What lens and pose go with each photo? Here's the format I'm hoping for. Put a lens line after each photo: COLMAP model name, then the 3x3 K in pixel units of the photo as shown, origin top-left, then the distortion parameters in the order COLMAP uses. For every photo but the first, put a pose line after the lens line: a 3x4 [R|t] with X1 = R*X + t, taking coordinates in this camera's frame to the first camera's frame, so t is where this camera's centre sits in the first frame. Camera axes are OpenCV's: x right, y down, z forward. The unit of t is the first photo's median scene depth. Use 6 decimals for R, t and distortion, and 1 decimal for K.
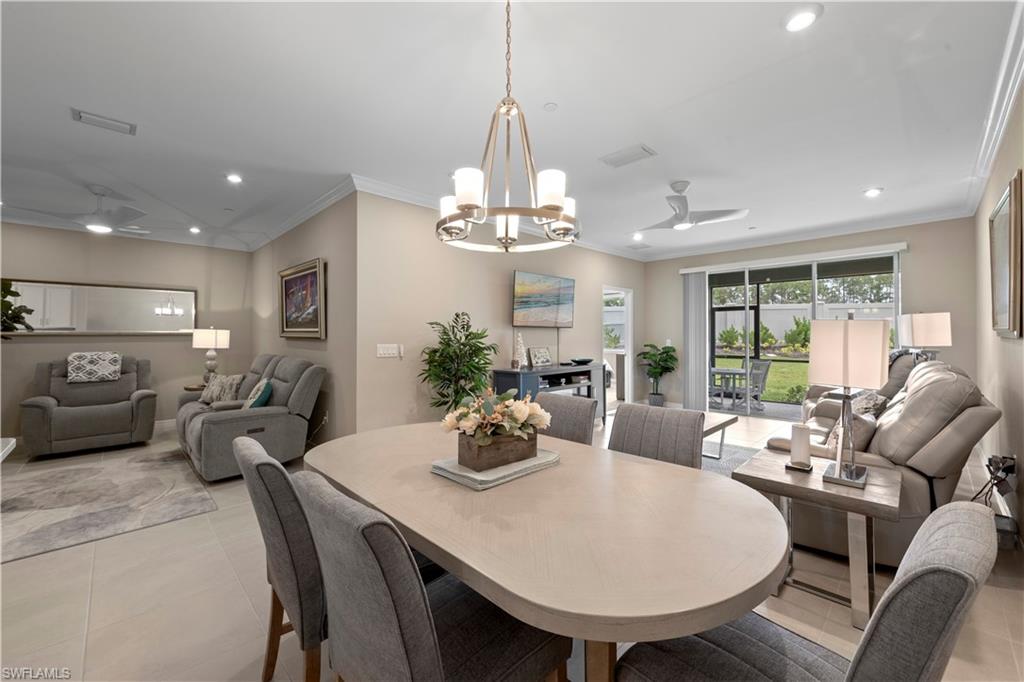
lens RADIAL K [[407.0, 0, 507.5], [0, 407.0, 333.3], [0, 0, 1]] dist [0.004451, -0.000313]
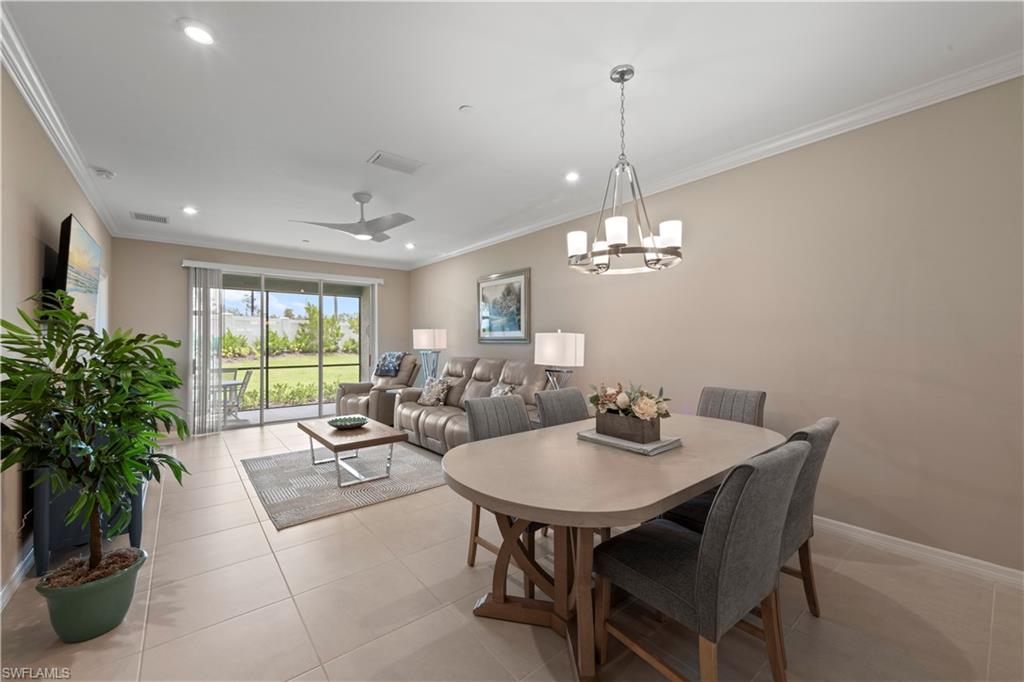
lens RADIAL K [[407.0, 0, 514.3], [0, 407.0, 338.8], [0, 0, 1]] dist [0.004451, -0.000313]
pose [[0.076613, 0.008407, 0.997025, -0.386813], [0.000804, 0.999964, -0.008493, 0.003694], [-0.997061, 0.001453, 0.076604, 0.364126]]
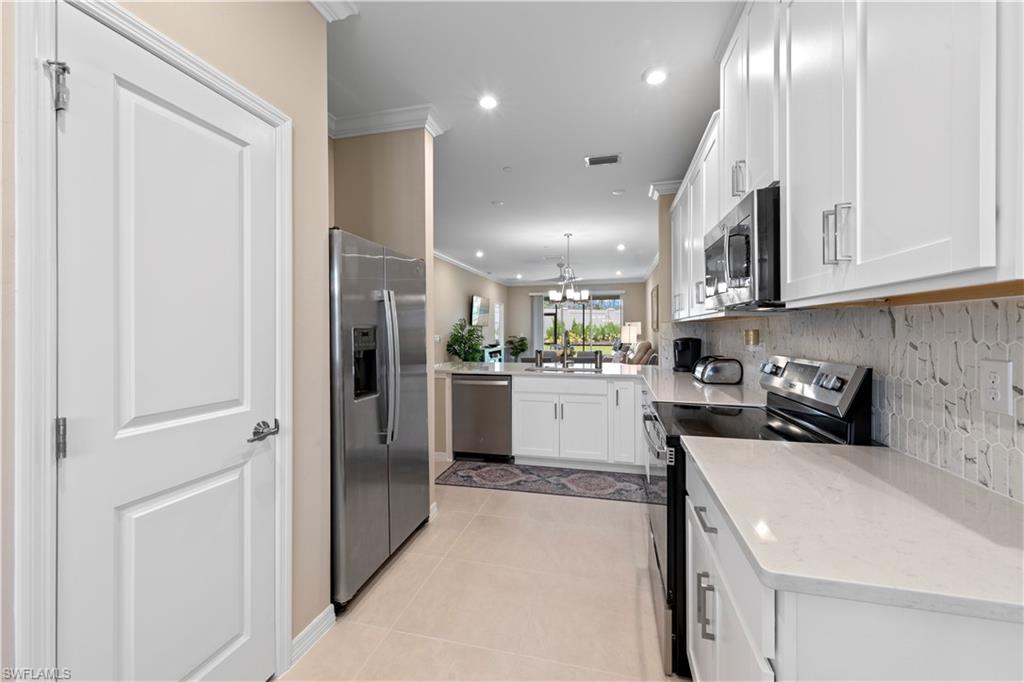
lens RADIAL K [[407.0, 0, 510.7], [0, 407.0, 332.6], [0, 0, 1]] dist [0.004451, -0.000313]
pose [[0.848237, -0.003416, 0.529605, -0.698513], [-0.000458, 0.999974, 0.007185, 0.000857], [-0.529616, -0.006337, 0.848214, -0.540084]]
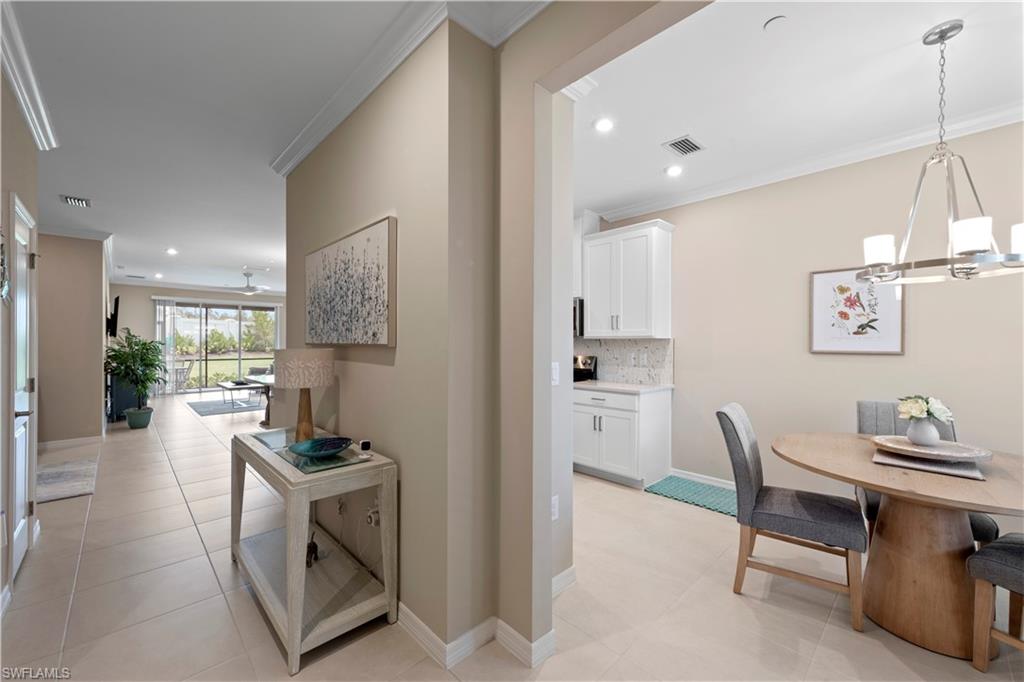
lens RADIAL K [[407.0, 0, 518.3], [0, 407.0, 340.6], [0, 0, 1]] dist [0.004451, -0.000313]
pose [[-0.011290, 0.006673, 0.999914, -1.198689], [-0.005700, 0.999961, -0.006737, -0.002634], [-0.999920, -0.005775, -0.011251, -0.286152]]
